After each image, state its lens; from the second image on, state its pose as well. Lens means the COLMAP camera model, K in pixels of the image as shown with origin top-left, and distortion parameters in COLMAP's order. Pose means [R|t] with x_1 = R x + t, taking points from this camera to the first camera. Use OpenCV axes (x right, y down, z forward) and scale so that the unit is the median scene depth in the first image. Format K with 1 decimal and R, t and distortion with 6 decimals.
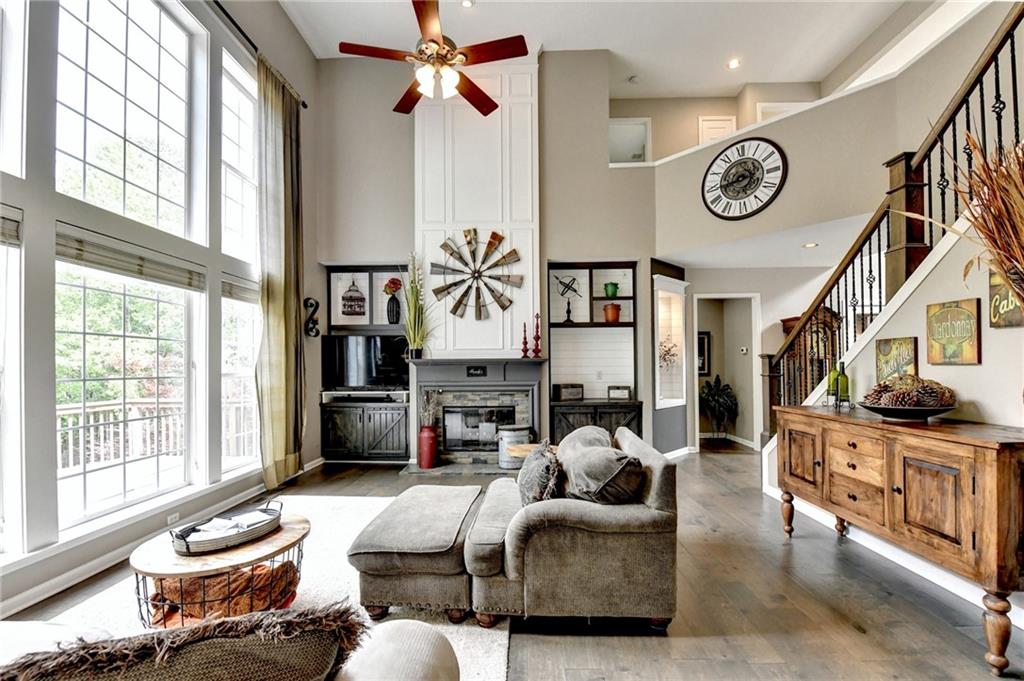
lens RADIAL K [[427.1, 0, 509.0], [0, 427.1, 363.3], [0, 0, 1]] dist [-0.024840, 0.000158]
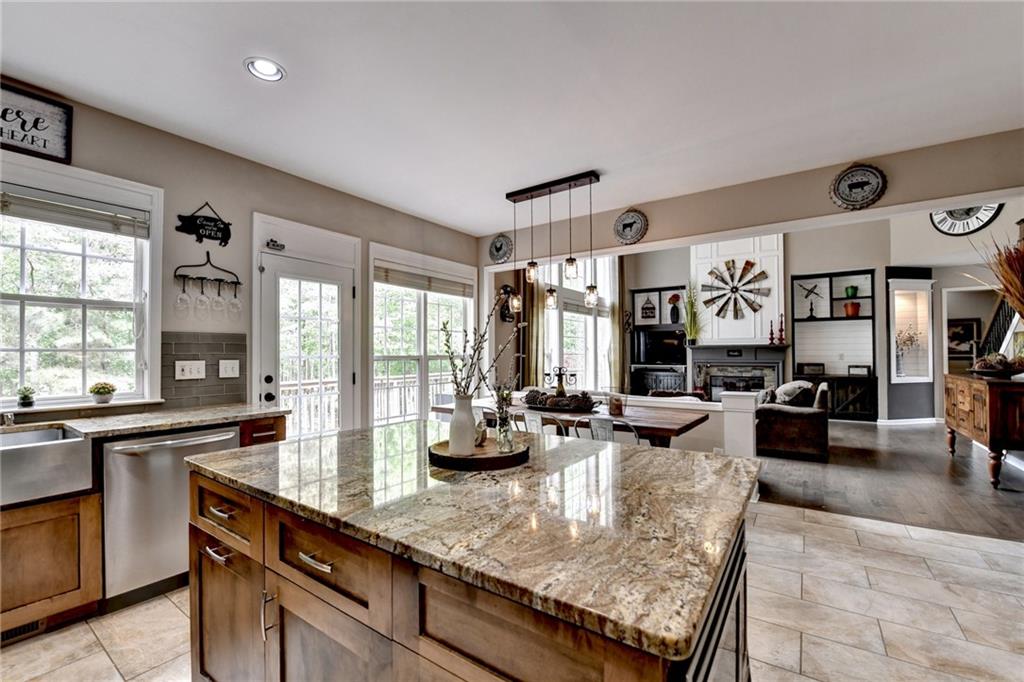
lens RADIAL K [[419.6, 0, 498.3], [0, 419.6, 347.4], [0, 0, 1]] dist [-0.014979, -0.000547]
pose [[0.825079, -0.002370, -0.565012, 0.070118], [0.000419, 0.999993, -0.003582, 0.003269], [0.565017, 0.002719, 0.825075, -0.704893]]
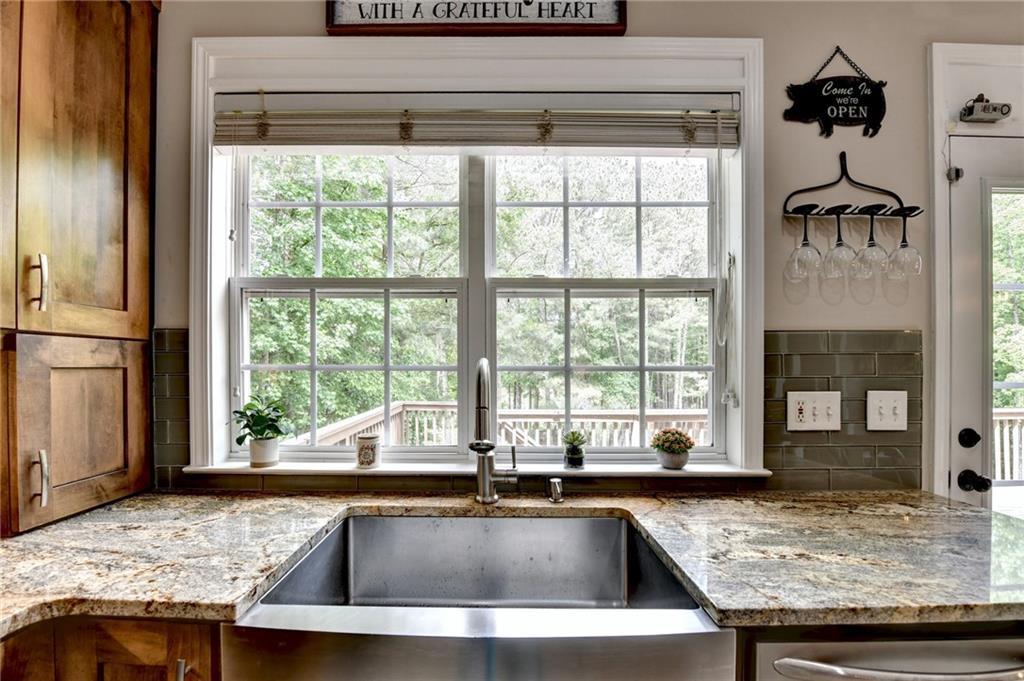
lens RADIAL K [[427.1, 0, 497.8], [0, 427.1, 371.2], [0, 0, 1]] dist [-0.024840, 0.000158]
pose [[0.015340, 0.018633, -0.999709, -0.284081], [0.006532, 0.999803, 0.018735, 0.000380], [0.999861, -0.006817, 0.015215, -0.682716]]
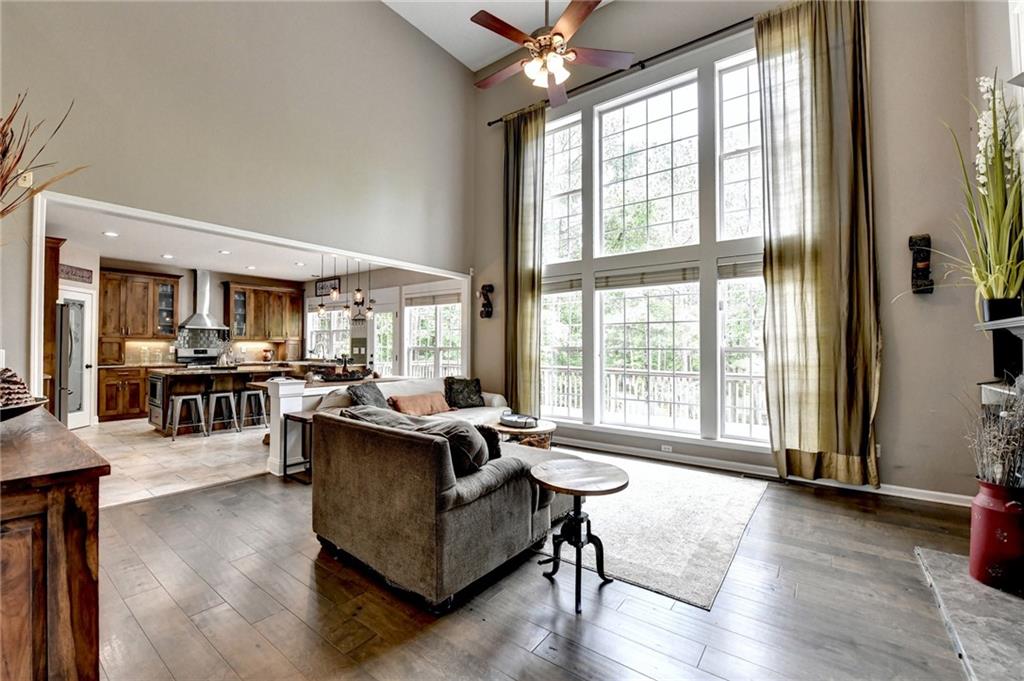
lens RADIAL K [[427.1, 0, 510.9], [0, 427.1, 342.3], [0, 0, 1]] dist [-0.024840, 0.000158]
pose [[-0.575862, -0.001920, -0.817545, 0.405993], [0.005766, 0.999963, -0.006409, 0.011618], [0.817527, -0.008404, -0.575829, 0.827070]]
